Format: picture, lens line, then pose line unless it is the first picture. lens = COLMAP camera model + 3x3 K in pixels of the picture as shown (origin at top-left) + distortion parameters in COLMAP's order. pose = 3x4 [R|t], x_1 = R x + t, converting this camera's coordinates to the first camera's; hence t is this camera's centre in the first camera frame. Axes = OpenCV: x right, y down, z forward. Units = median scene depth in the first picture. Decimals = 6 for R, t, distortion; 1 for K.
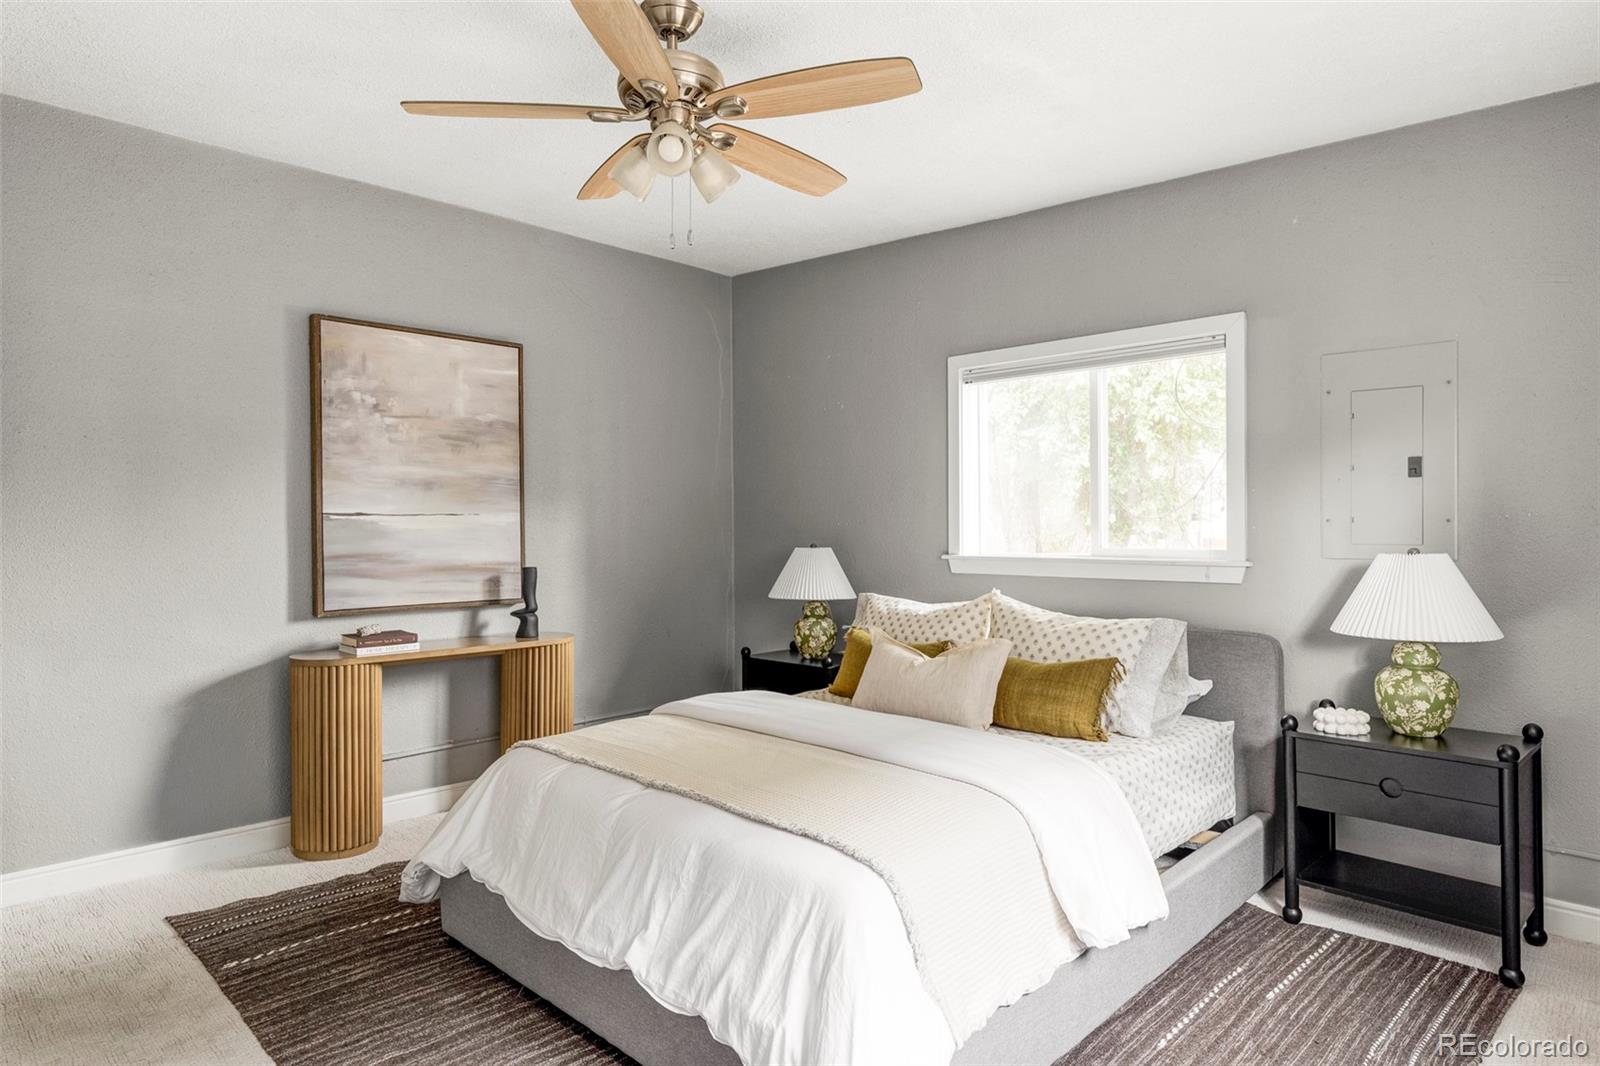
lens RADIAL K [[954.3, 0, 800.0], [0, 954.3, 533.0], [0, 0, 1]] dist [0.031263, -0.000176]
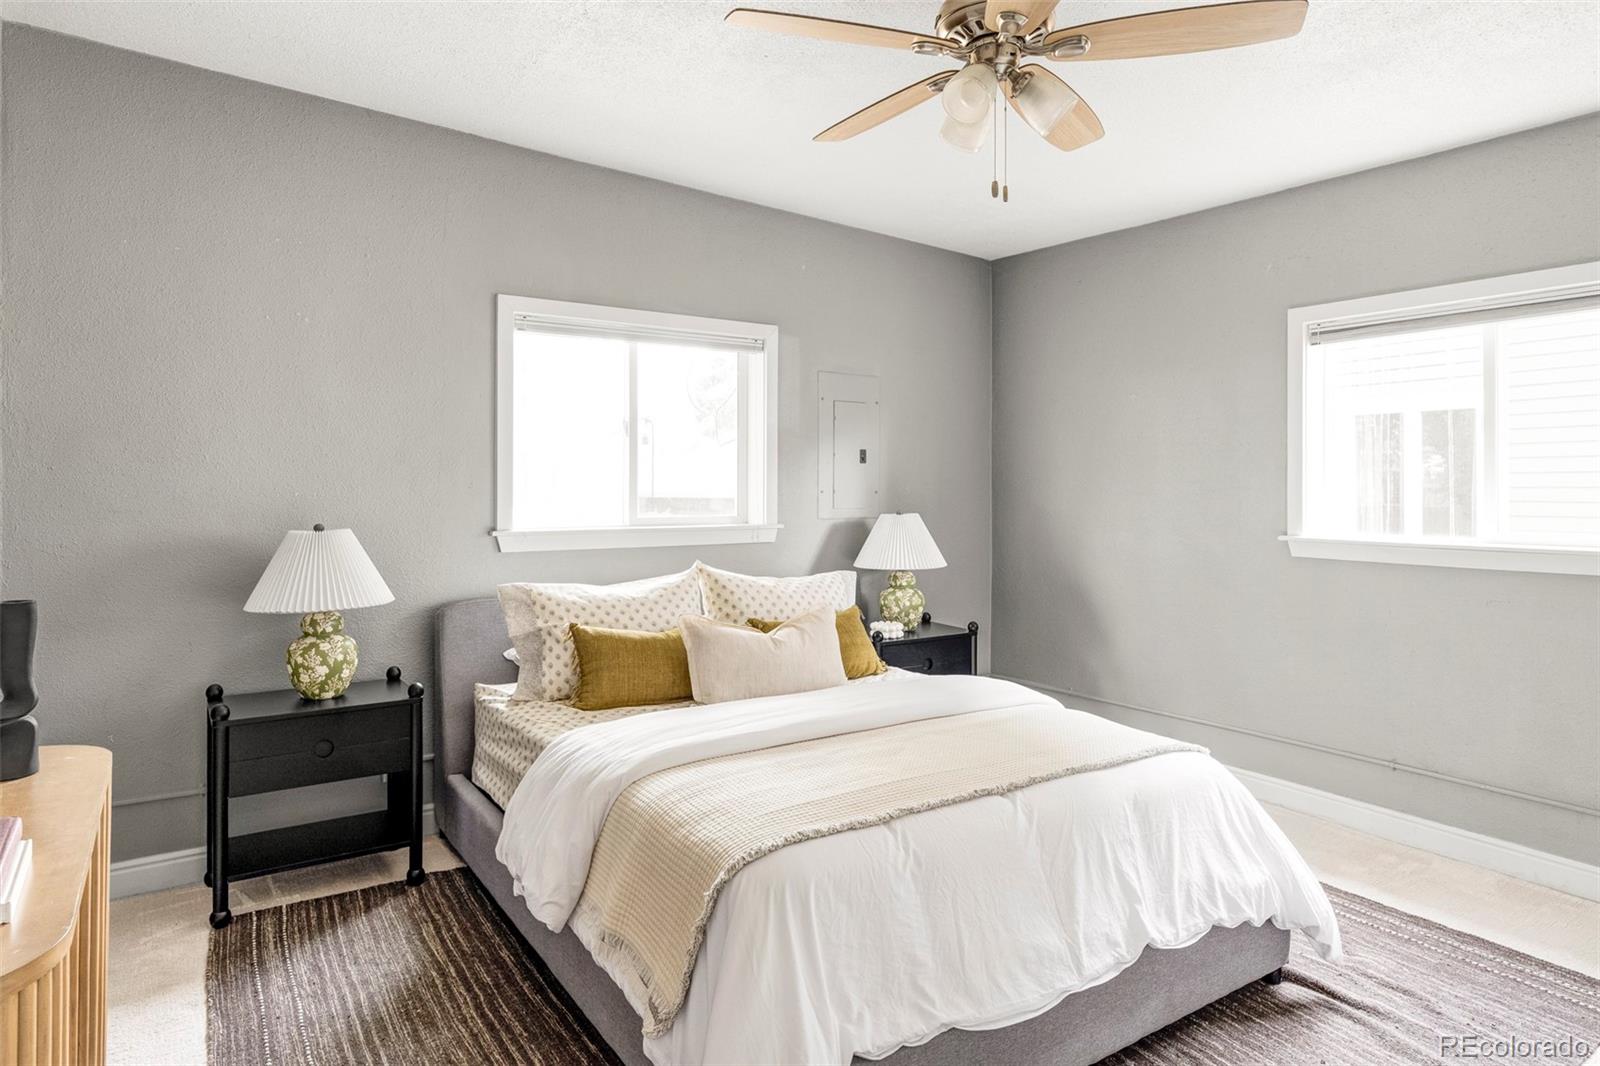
lens RADIAL K [[948.1, 0, 799.9], [0, 948.1, 486.2], [0, 0, 1]] dist [-0.051465, -0.000292]
pose [[0.203646, 0.015197, 0.978927, -0.739900], [0.015022, 0.999713, -0.018644, 0.003072], [-0.978929, 0.018502, 0.203360, 0.725311]]
